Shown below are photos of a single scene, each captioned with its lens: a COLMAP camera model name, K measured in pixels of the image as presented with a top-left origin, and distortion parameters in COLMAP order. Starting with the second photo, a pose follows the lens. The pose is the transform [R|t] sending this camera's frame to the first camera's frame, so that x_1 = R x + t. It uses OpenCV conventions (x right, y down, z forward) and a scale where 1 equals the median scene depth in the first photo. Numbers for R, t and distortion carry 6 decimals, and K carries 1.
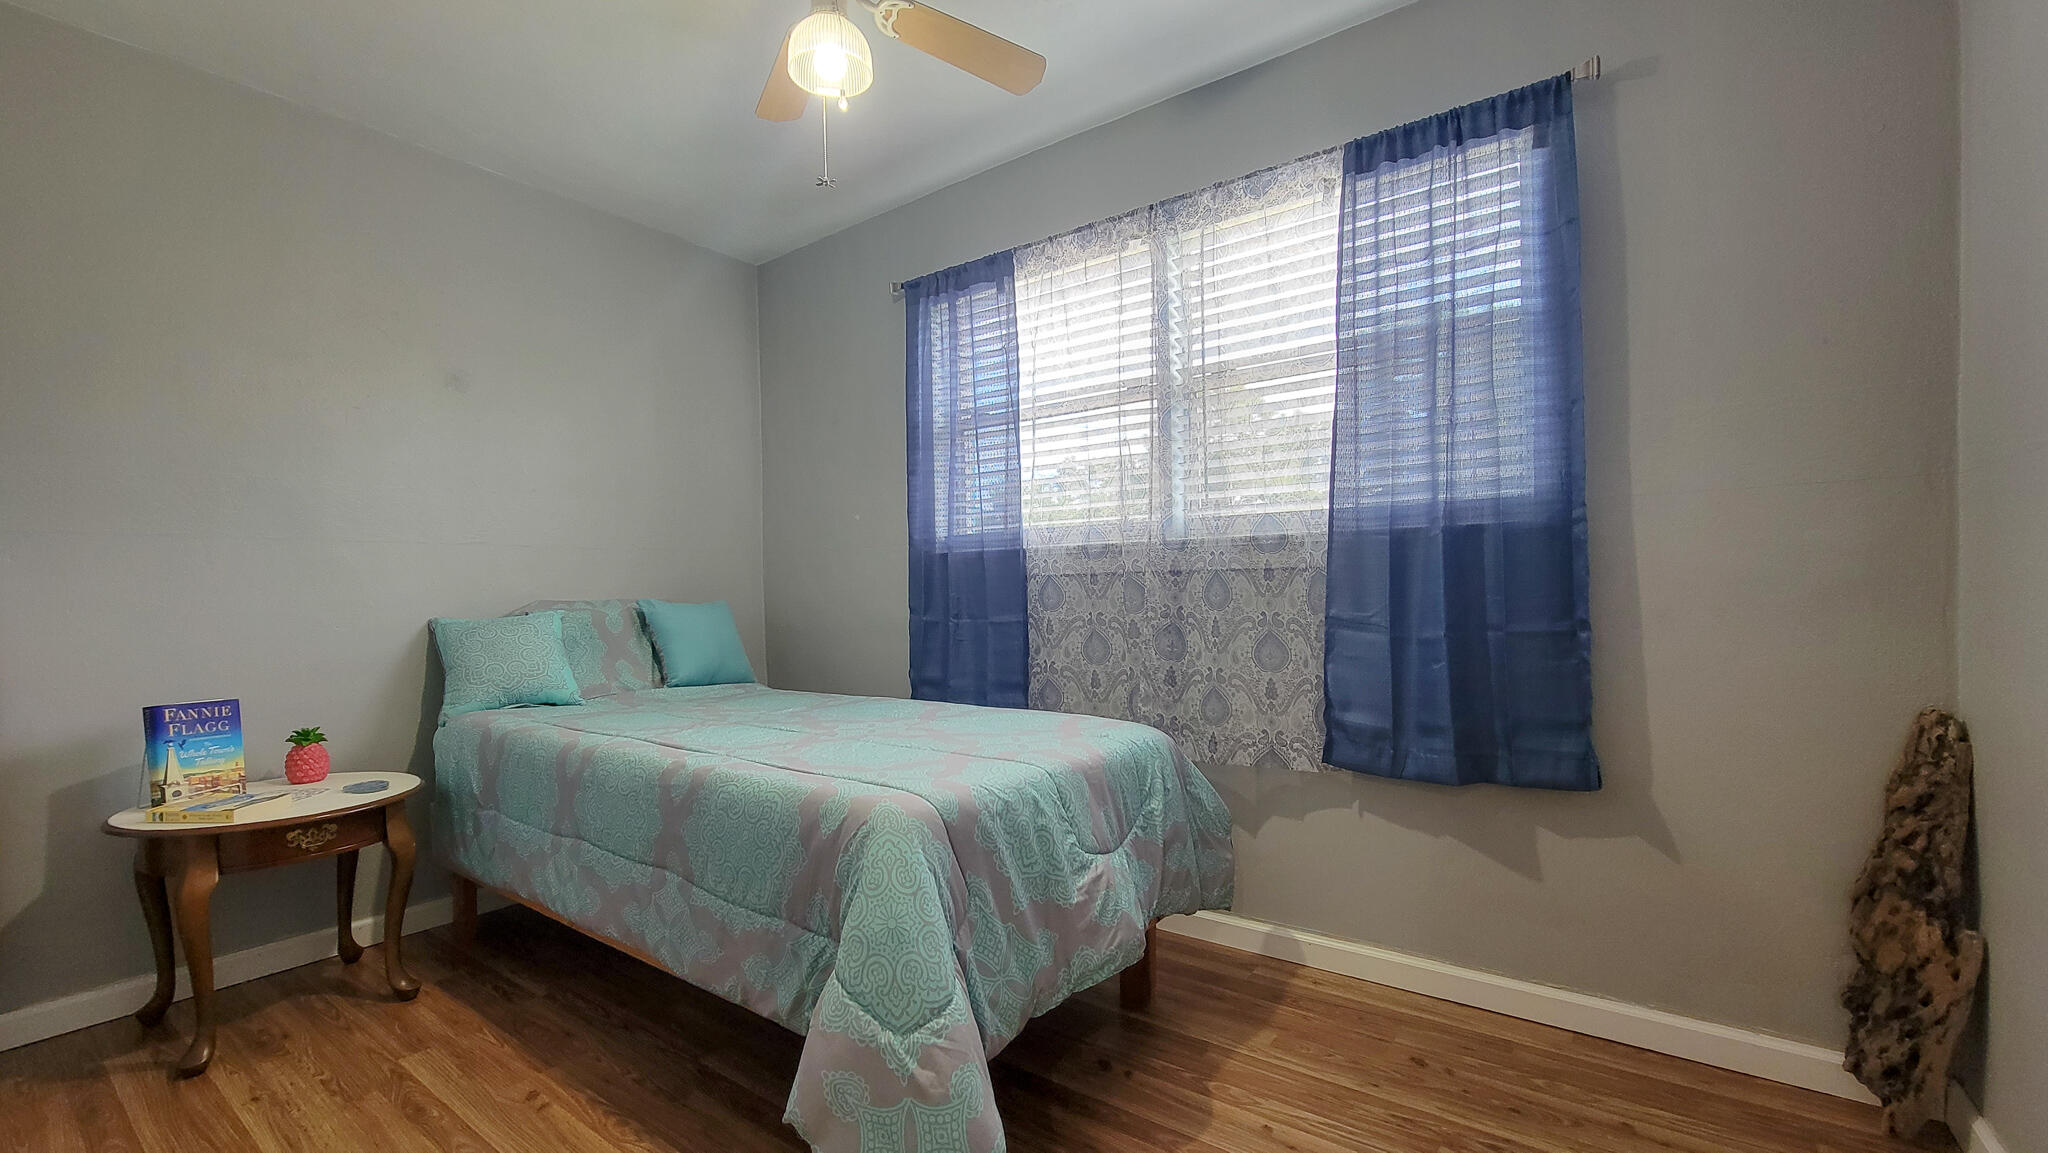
lens RADIAL K [[839.8, 0, 1015.4], [0, 839.8, 602.7], [0, 0, 1]] dist [-0.001744, 0.000046]
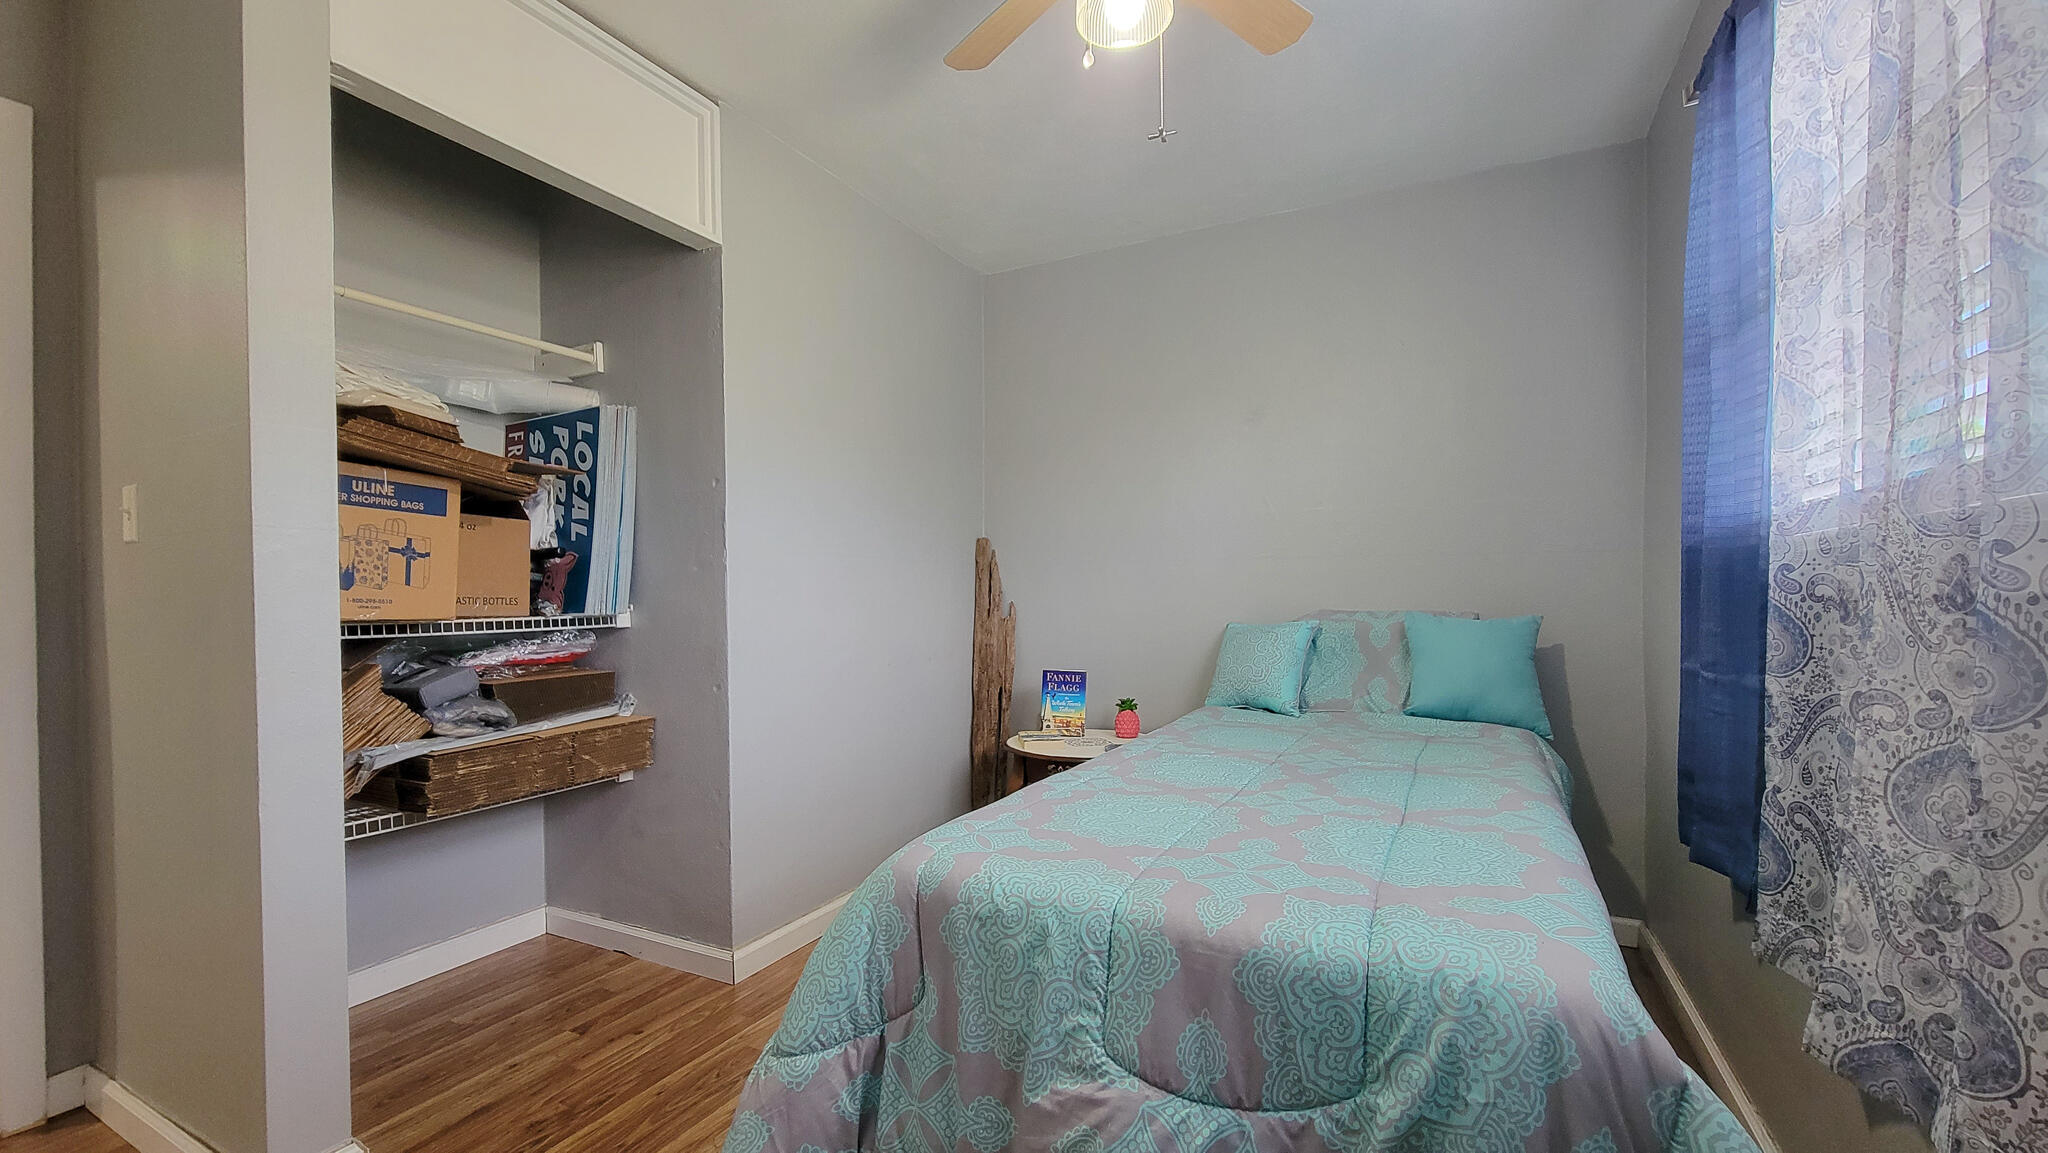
lens RADIAL K [[839.8, 0, 1015.4], [0, 839.8, 602.7], [0, 0, 1]] dist [-0.001744, 0.000046]
pose [[0.156809, 0.026462, -0.987274, 0.558257], [-0.014237, 0.999598, 0.024531, -0.045602], [0.987526, 0.010209, 0.157122, 0.677502]]
